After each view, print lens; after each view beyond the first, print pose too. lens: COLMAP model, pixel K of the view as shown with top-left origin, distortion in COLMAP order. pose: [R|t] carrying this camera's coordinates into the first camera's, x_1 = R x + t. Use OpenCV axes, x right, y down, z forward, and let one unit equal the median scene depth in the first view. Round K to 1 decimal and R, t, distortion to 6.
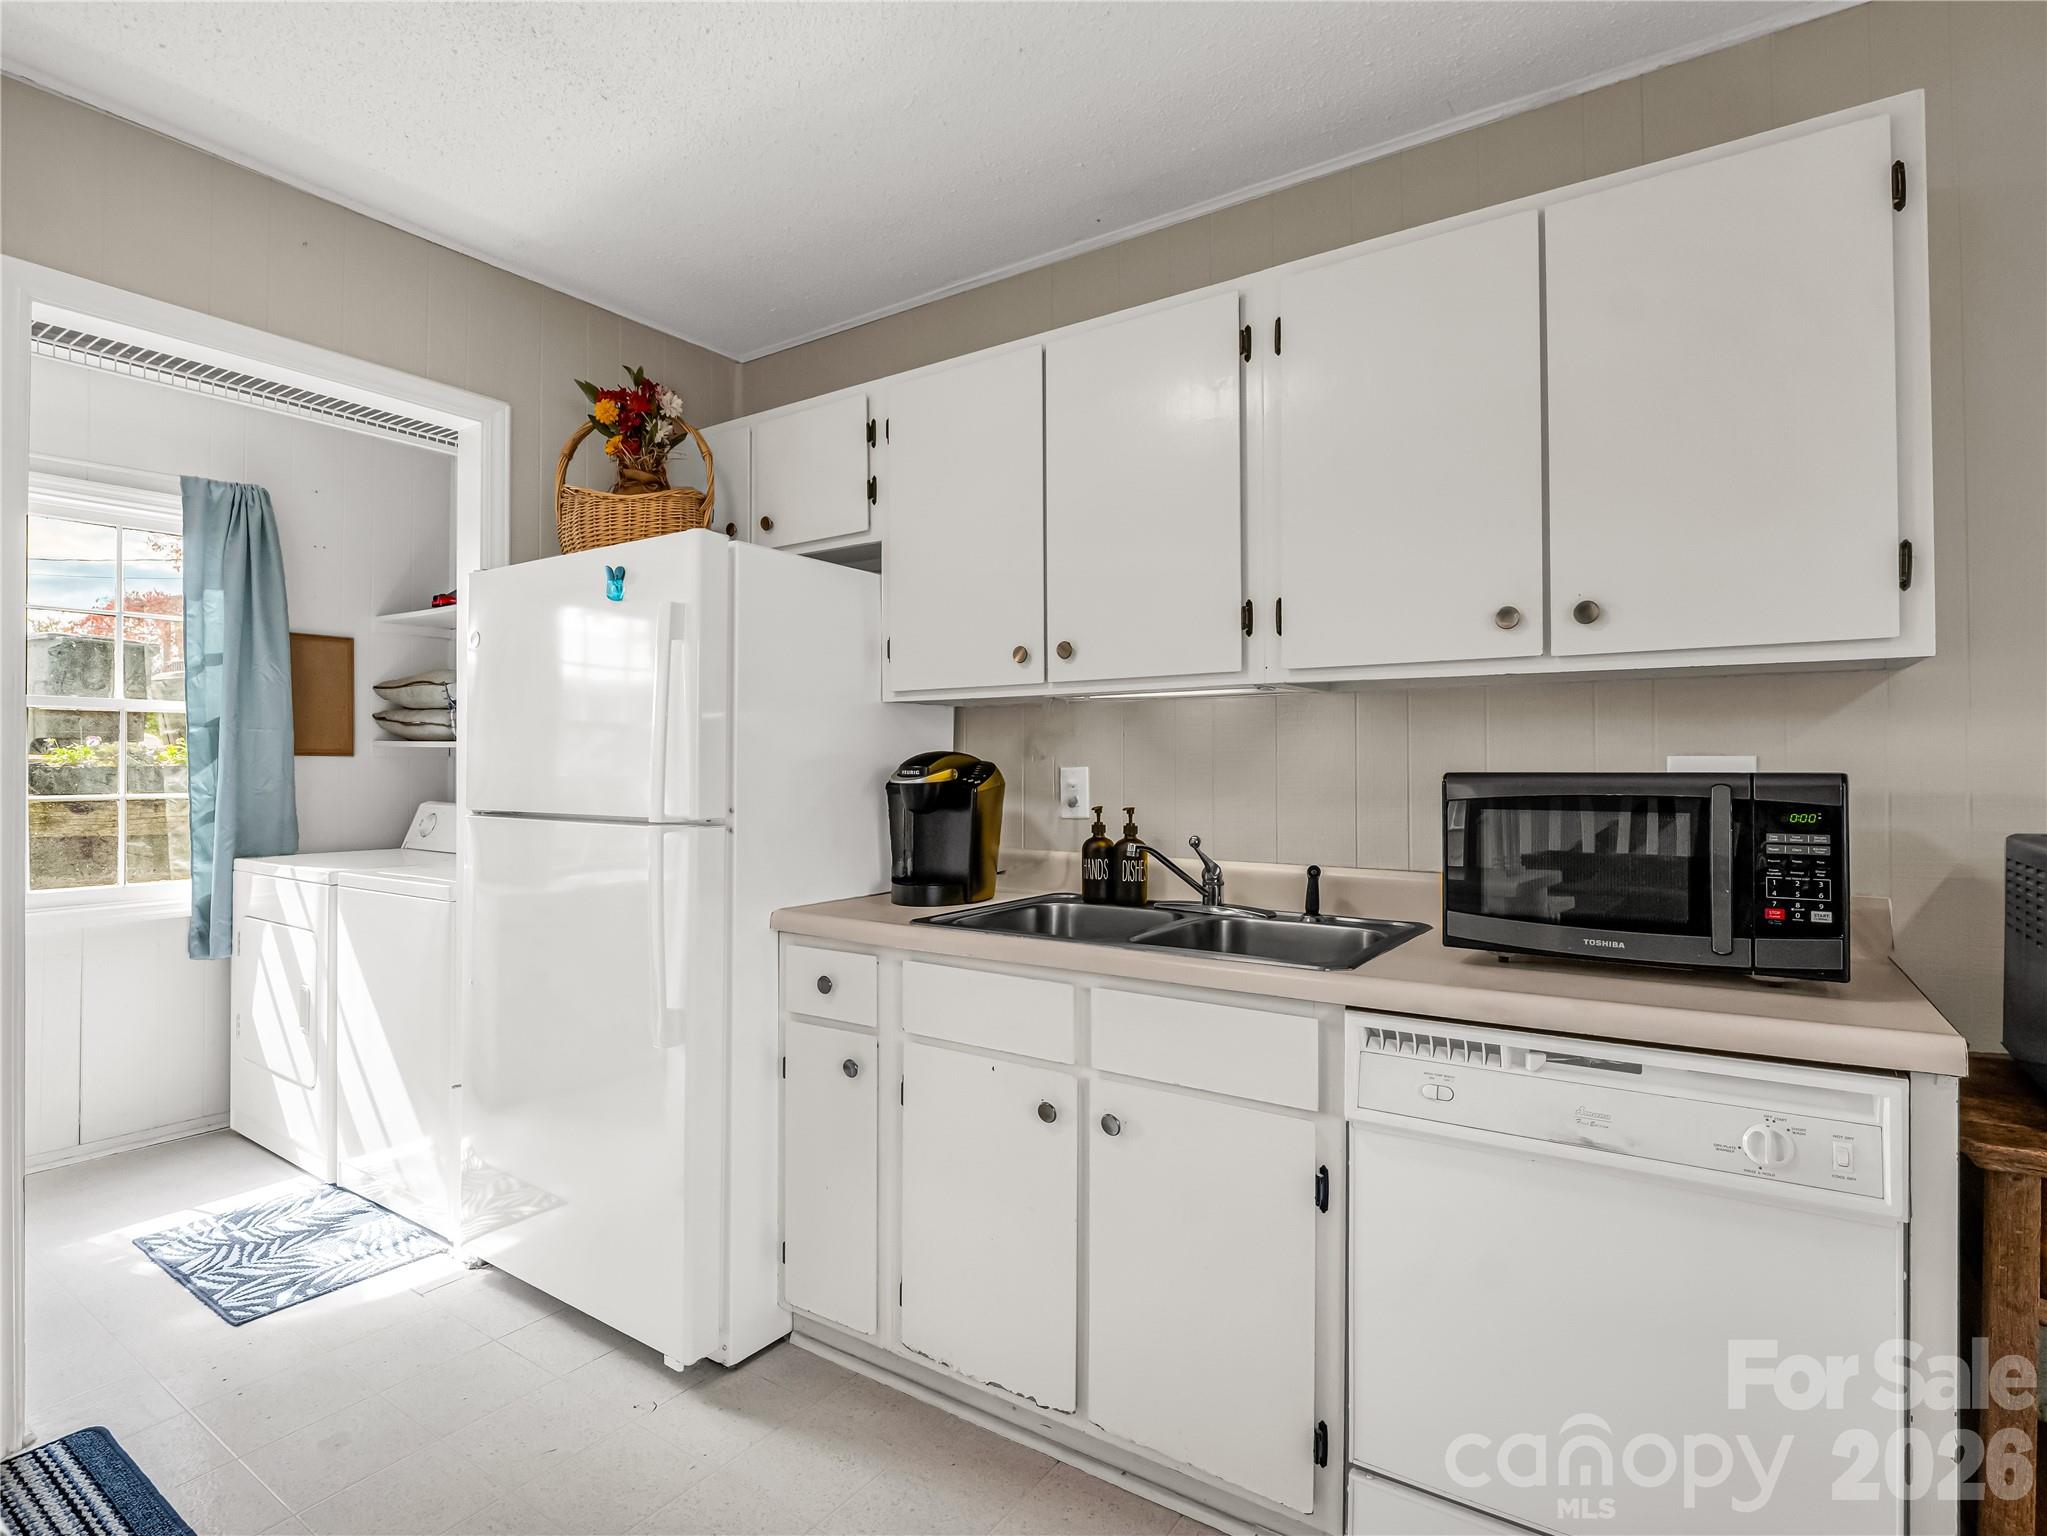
lens RADIAL K [[1016.2, 0, 1029.4], [0, 1016.2, 769.9], [0, 0, 1]] dist [-0.002773, -0.001217]
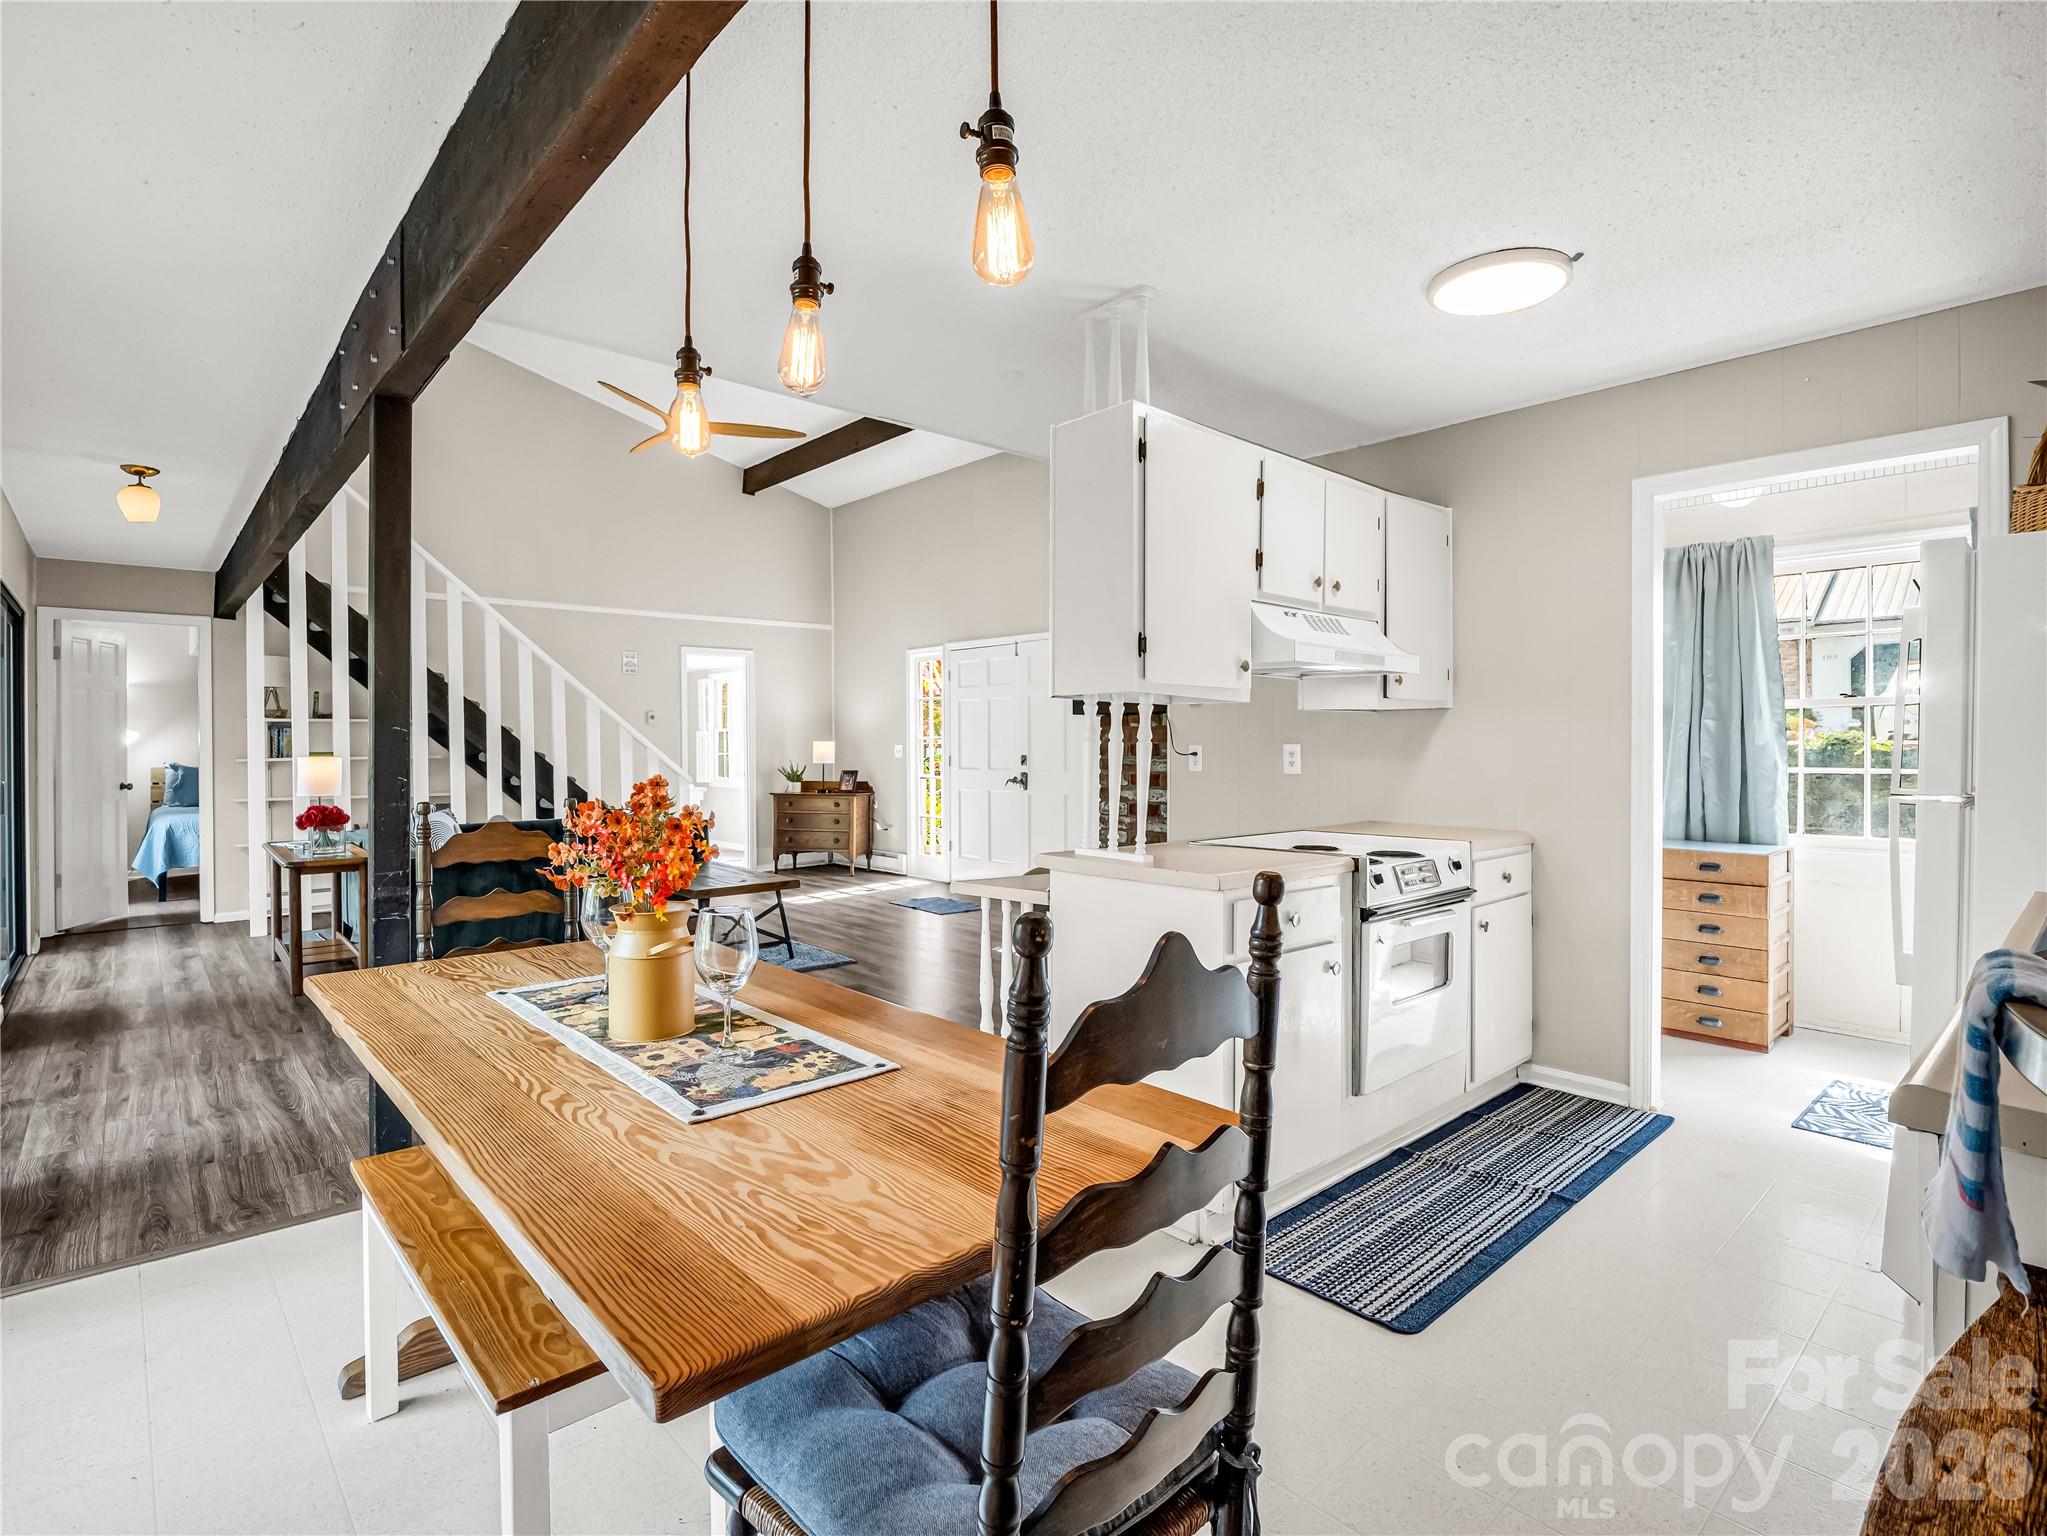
lens RADIAL K [[1016.2, 0, 1022.3], [0, 1016.2, 763.9], [0, 0, 1]] dist [-0.002773, -0.001217]
pose [[-0.234064, 0.012327, -0.972143, 0.859531], [0.004586, 0.999922, 0.011575, -0.005937], [0.972210, -0.001749, -0.234102, 0.233574]]
